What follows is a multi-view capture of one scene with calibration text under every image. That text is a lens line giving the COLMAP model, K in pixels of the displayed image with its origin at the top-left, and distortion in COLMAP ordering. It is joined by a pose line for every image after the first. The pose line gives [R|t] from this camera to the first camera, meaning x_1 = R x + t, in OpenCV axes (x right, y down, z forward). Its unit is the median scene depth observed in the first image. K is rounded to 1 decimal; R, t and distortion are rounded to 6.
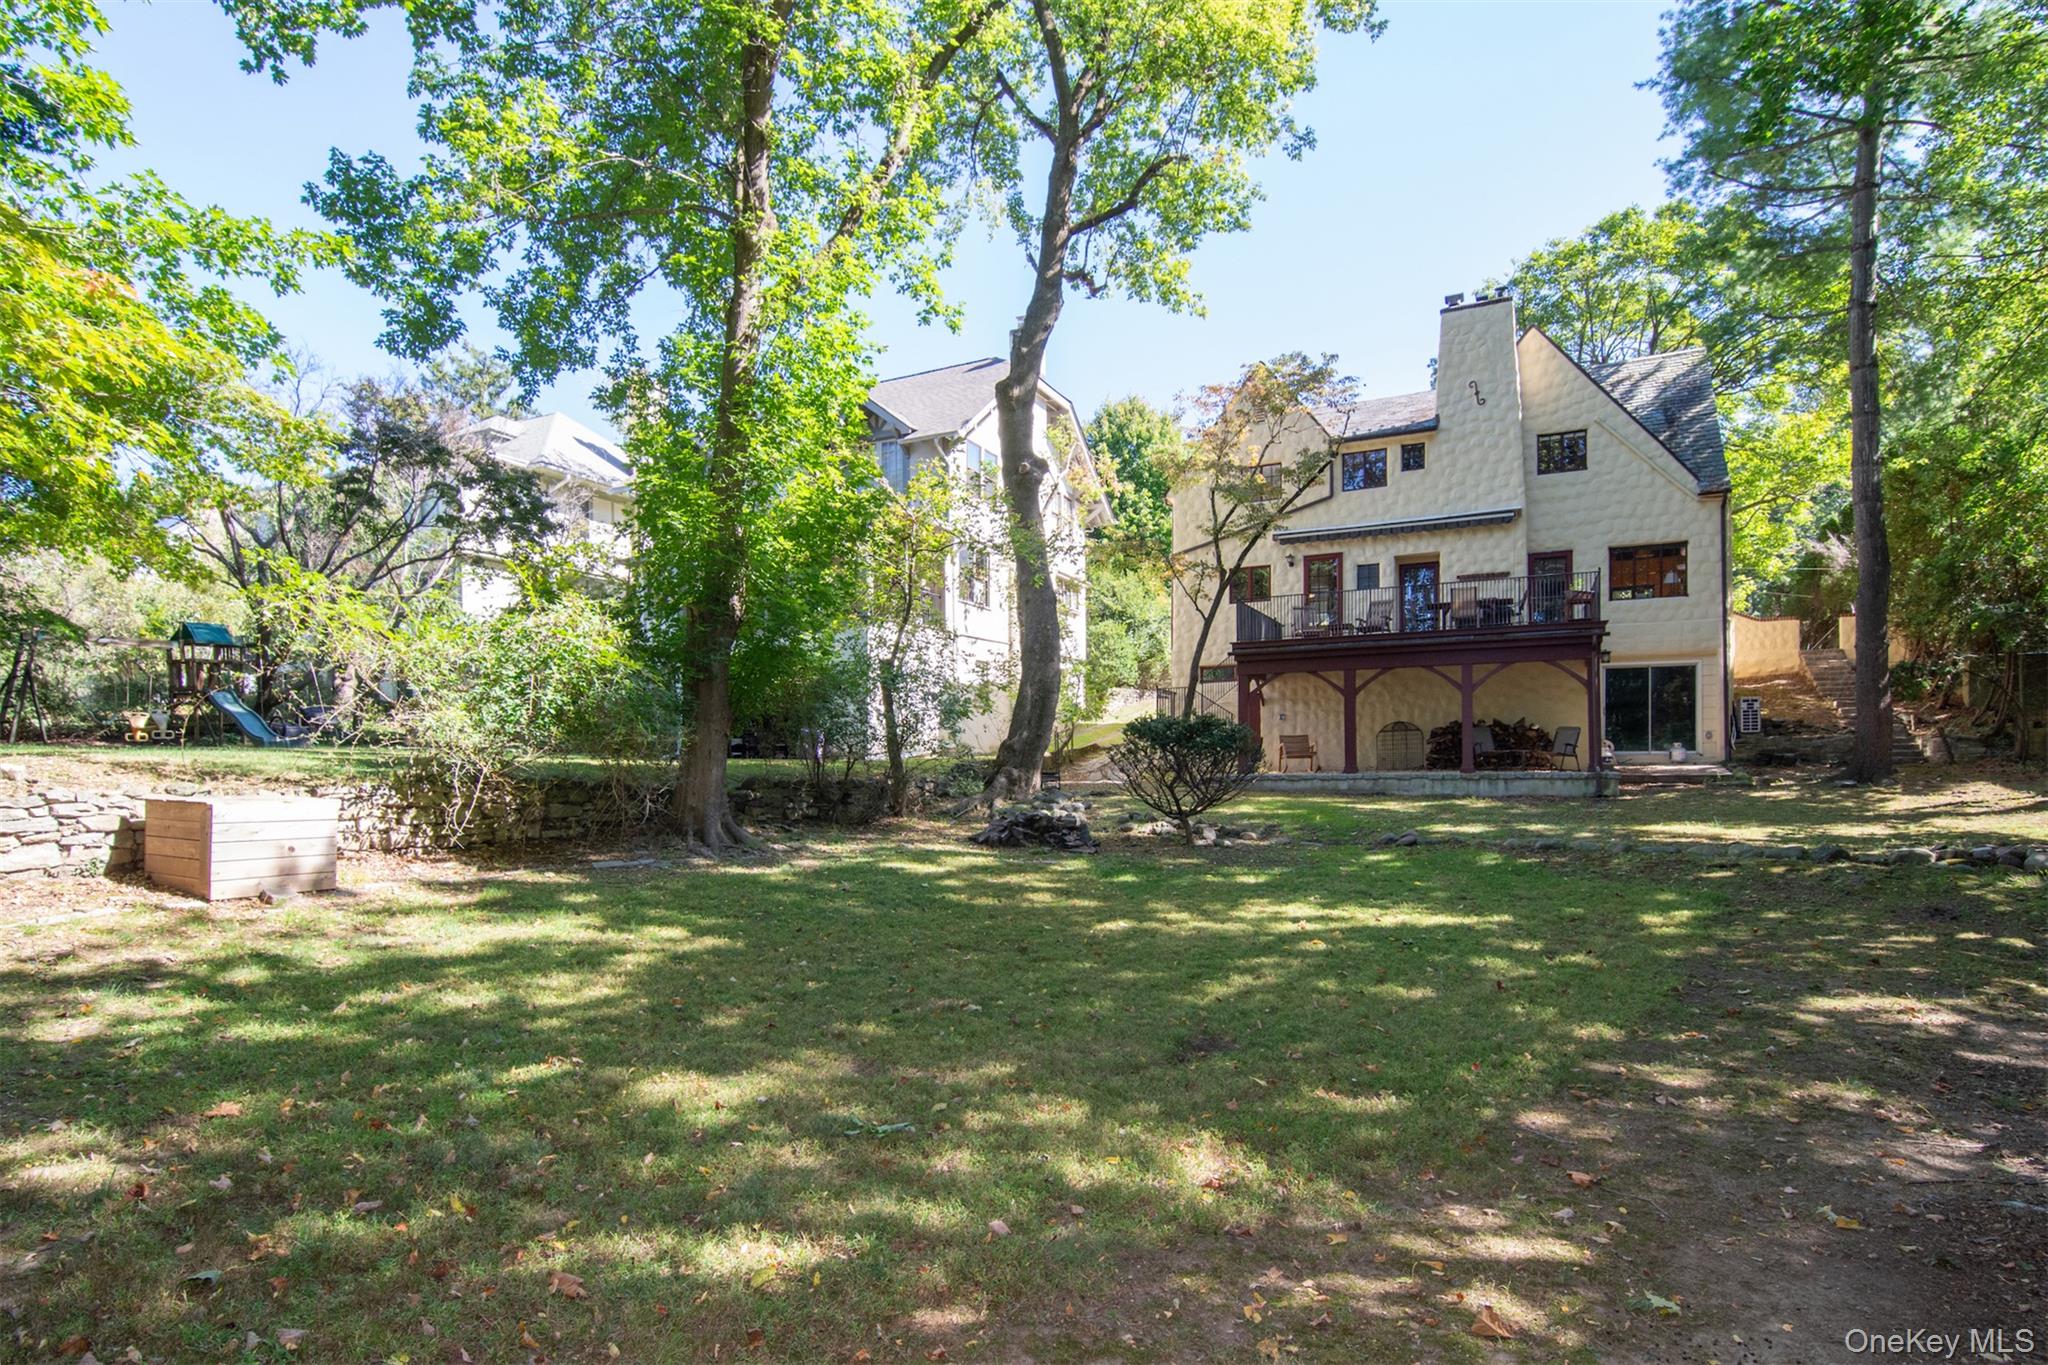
lens RADIAL K [[950.5, 0, 1023.6], [0, 950.5, 762.7], [0, 0, 1]] dist [-0.003179, -0.000865]
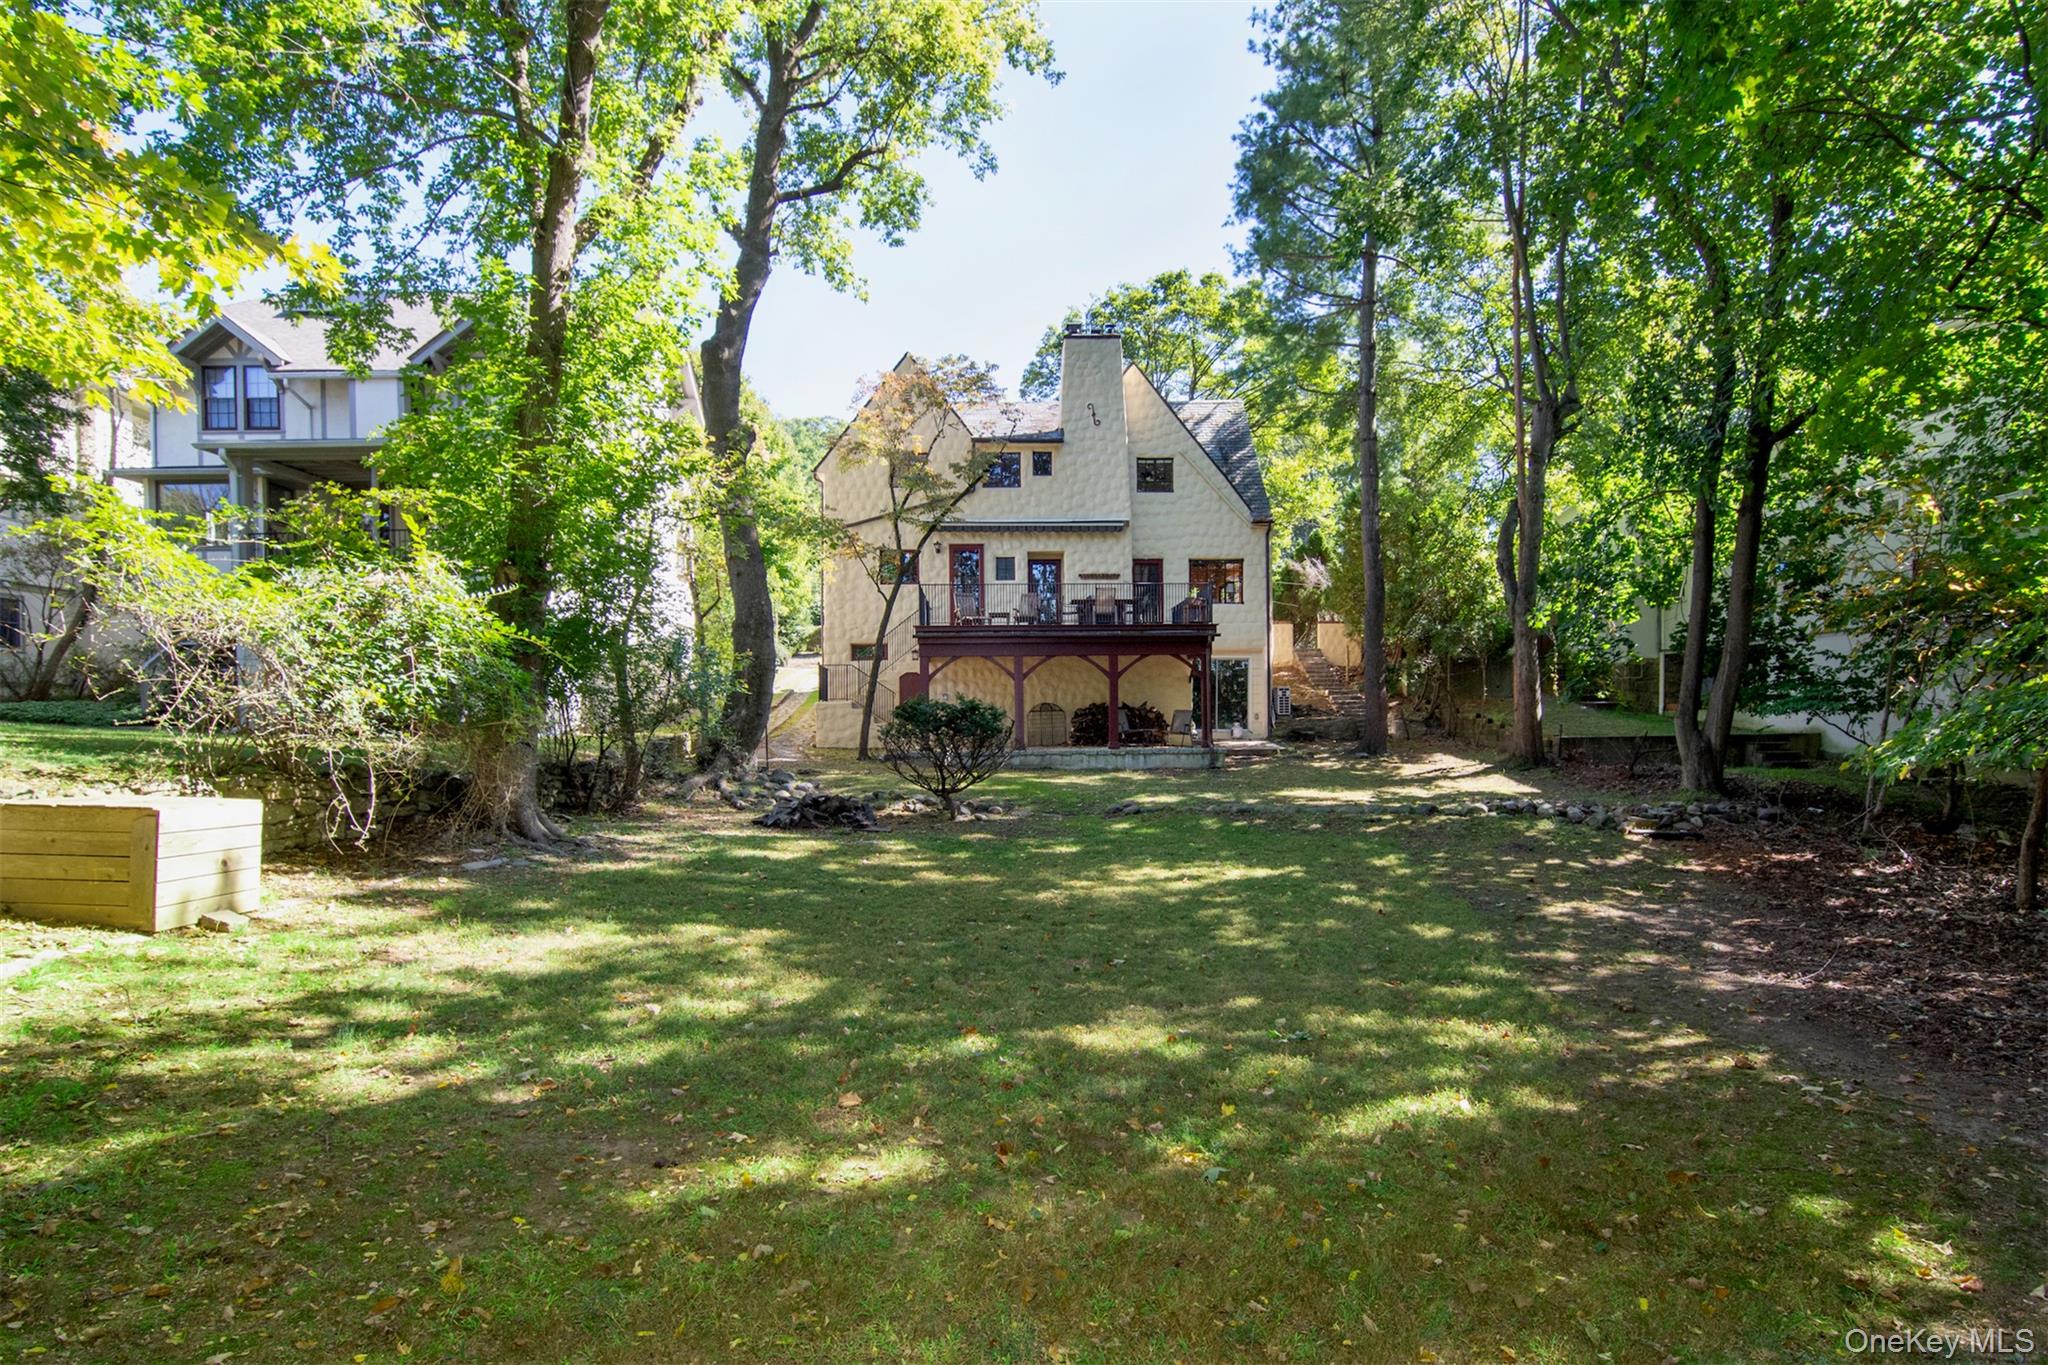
lens RADIAL K [[962.0, 0, 1023.9], [0, 962.0, 733.6], [0, 0, 1]] dist [0.017347, -0.000284]
pose [[0.900541, 0.001613, 0.434768, -0.111923], [-0.000983, 0.999998, -0.001673, -0.004628], [-0.434770, 0.001079, 0.900541, -0.006539]]
